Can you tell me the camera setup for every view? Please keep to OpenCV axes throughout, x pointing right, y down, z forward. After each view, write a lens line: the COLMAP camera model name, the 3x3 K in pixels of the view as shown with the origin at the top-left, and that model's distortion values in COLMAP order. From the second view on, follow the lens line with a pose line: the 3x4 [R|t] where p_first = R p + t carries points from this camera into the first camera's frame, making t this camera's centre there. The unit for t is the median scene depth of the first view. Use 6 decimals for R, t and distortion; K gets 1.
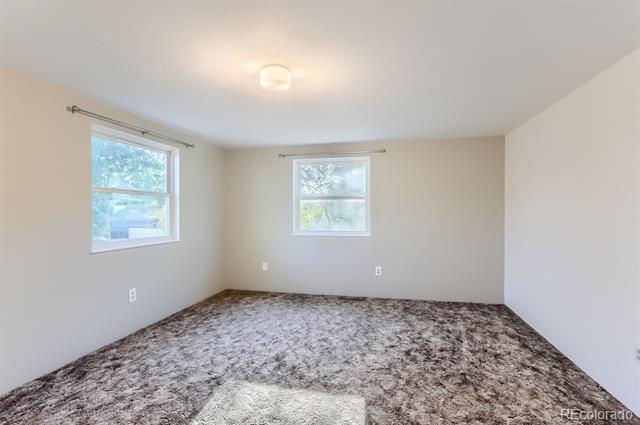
lens RADIAL K [[306.2, 0, 320.0], [0, 306.2, 214.8], [0, 0, 1]] dist [-0.043299, 0.028944]
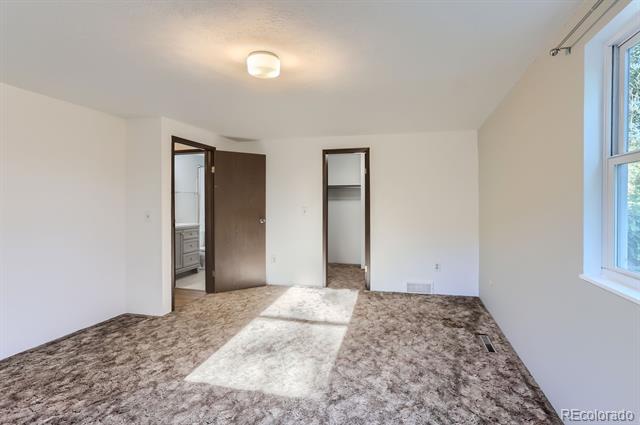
lens RADIAL K [[306.2, 0, 320.0], [0, 306.2, 214.8], [0, 0, 1]] dist [-0.043299, 0.028944]
pose [[-0.998863, -0.000065, 0.047666, -0.374081], [0.002148, 0.998921, 0.046387, -0.015882], [-0.047617, 0.046437, -0.997786, 1.973149]]
